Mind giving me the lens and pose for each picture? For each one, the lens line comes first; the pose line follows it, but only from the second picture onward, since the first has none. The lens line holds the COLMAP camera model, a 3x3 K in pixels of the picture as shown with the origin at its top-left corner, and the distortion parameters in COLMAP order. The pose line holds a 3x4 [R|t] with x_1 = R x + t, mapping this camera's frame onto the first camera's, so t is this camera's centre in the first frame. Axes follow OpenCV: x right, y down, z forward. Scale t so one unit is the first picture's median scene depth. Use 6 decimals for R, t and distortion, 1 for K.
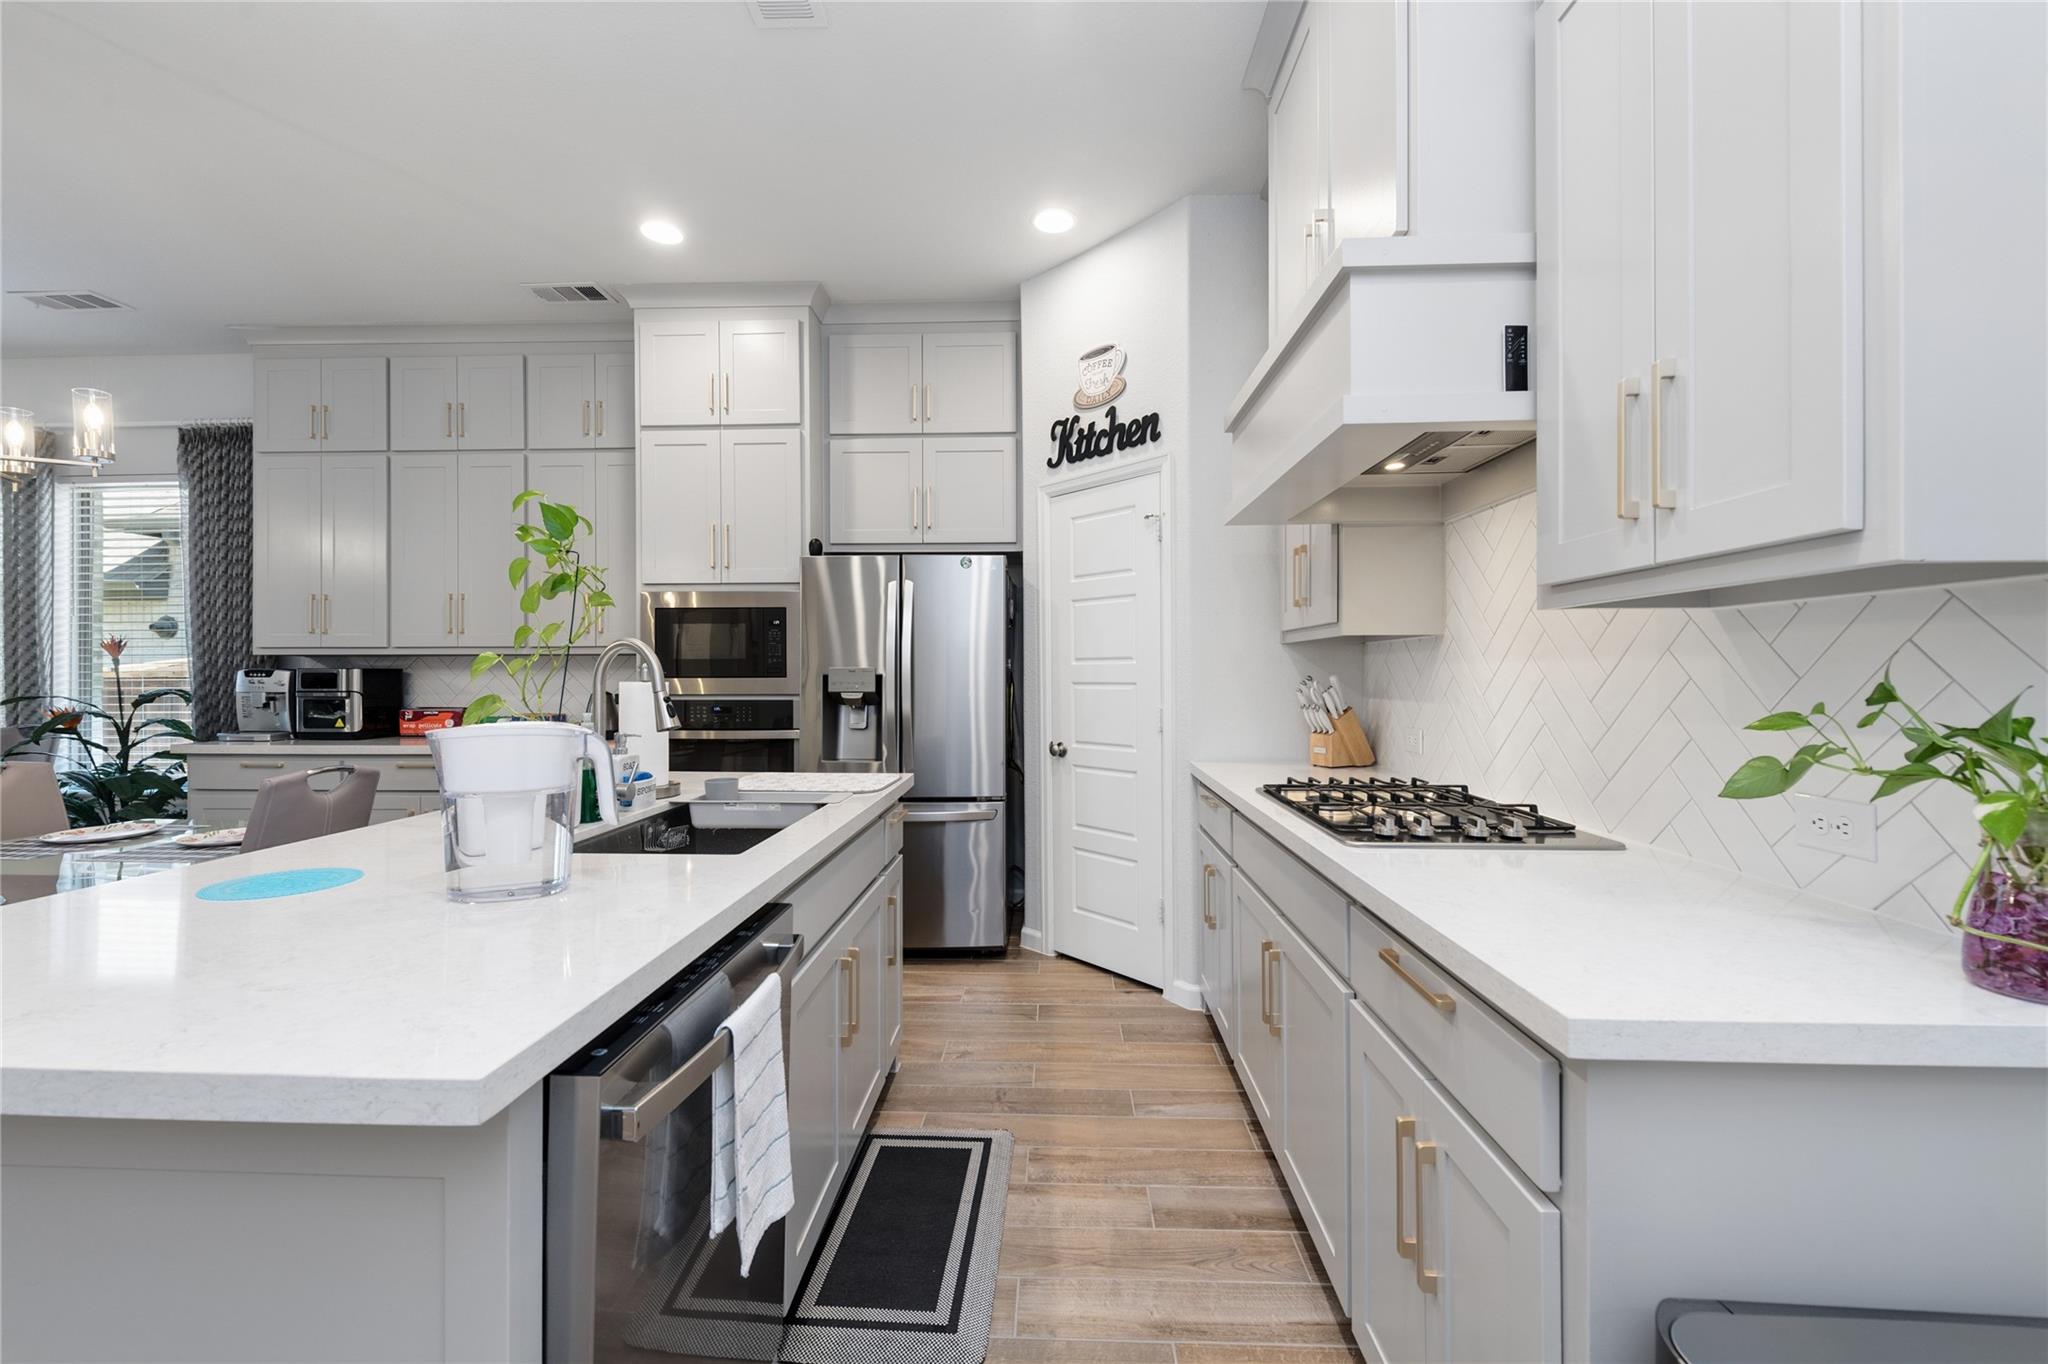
lens RADIAL K [[810.1, 0, 1022.5], [0, 810.1, 675.0], [0, 0, 1]] dist [0.000823, -0.000053]
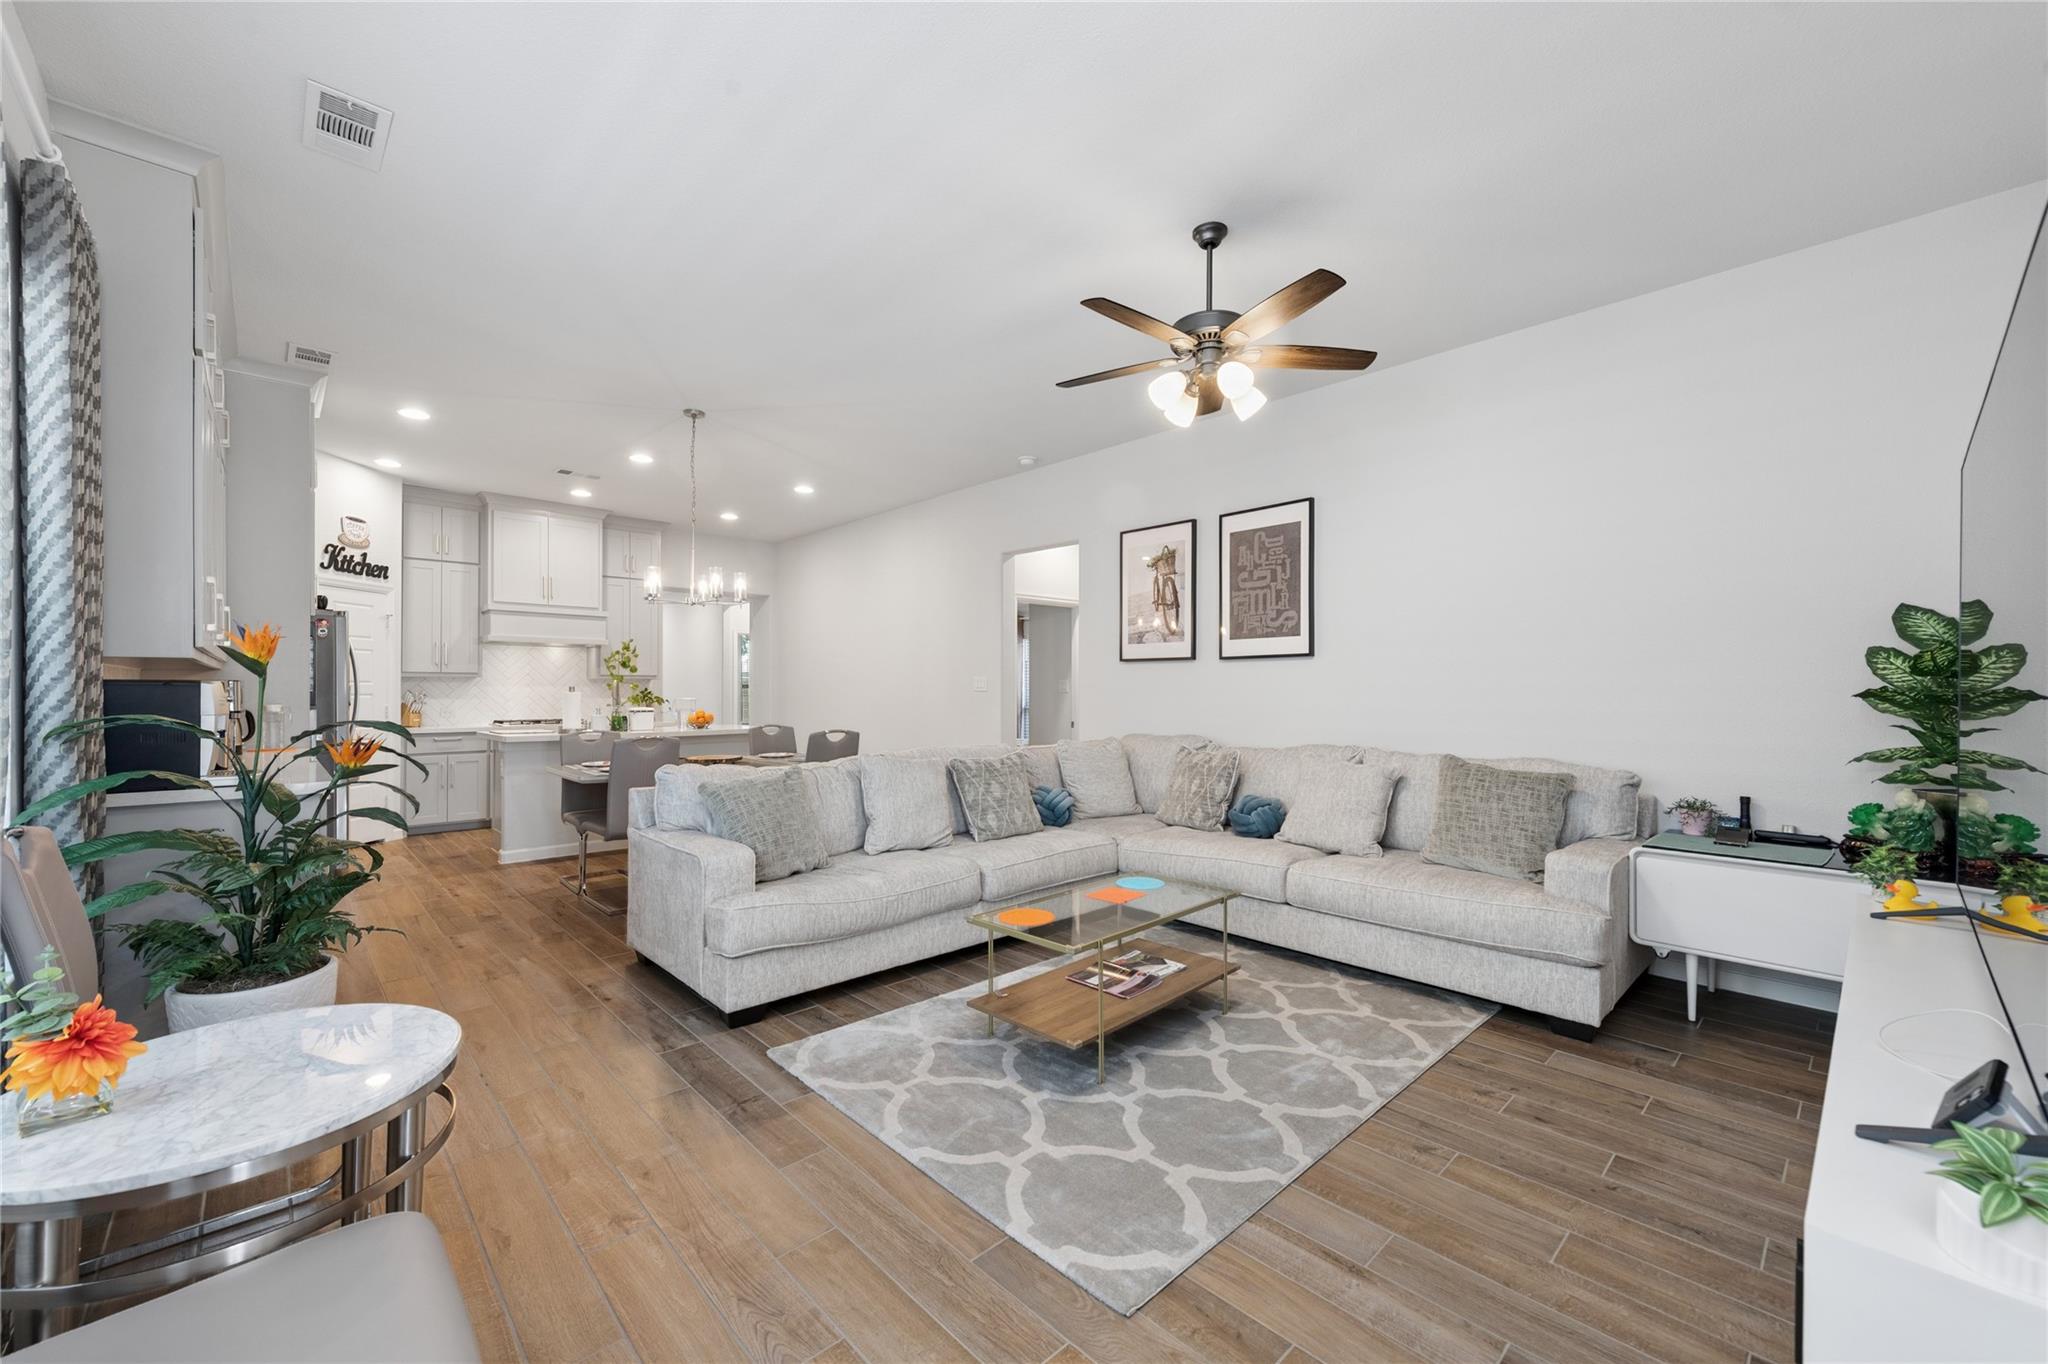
lens RADIAL K [[810.1, 0, 1024.1], [0, 810.1, 685.6], [0, 0, 1]] dist [0.000823, -0.000053]
pose [[-0.717884, 0.000979, 0.696162, -2.292685], [-0.001019, 0.999996, -0.002457, -0.006218], [-0.696162, -0.002473, -0.717880, 1.240295]]
